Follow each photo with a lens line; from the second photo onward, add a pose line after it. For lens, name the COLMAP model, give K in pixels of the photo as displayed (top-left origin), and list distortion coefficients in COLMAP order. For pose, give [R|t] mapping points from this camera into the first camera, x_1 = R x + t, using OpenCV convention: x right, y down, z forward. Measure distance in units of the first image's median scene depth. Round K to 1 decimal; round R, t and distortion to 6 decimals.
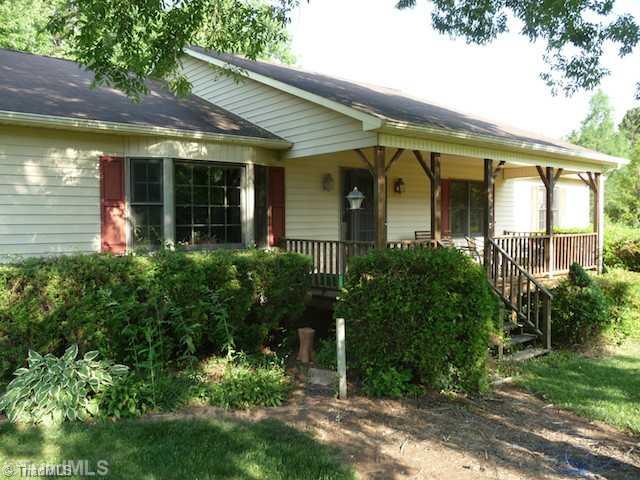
lens RADIAL K [[558.5, 0, 320.0], [0, 558.5, 240.0], [0, 0, 1]] dist [-0.004326, 0.000616]
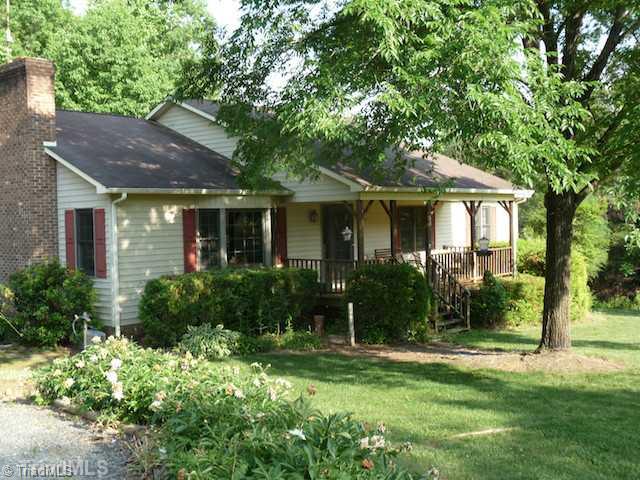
lens RADIAL K [[729.6, 0, 320.0], [0, 729.6, 240.0], [0, 0, 1]] dist [0.011833, 0.013381]
pose [[0.990908, -0.020450, 0.132978, -0.222595], [0.022214, 0.999684, -0.011793, -0.025283], [-0.132695, 0.014640, 0.991049, -0.816586]]
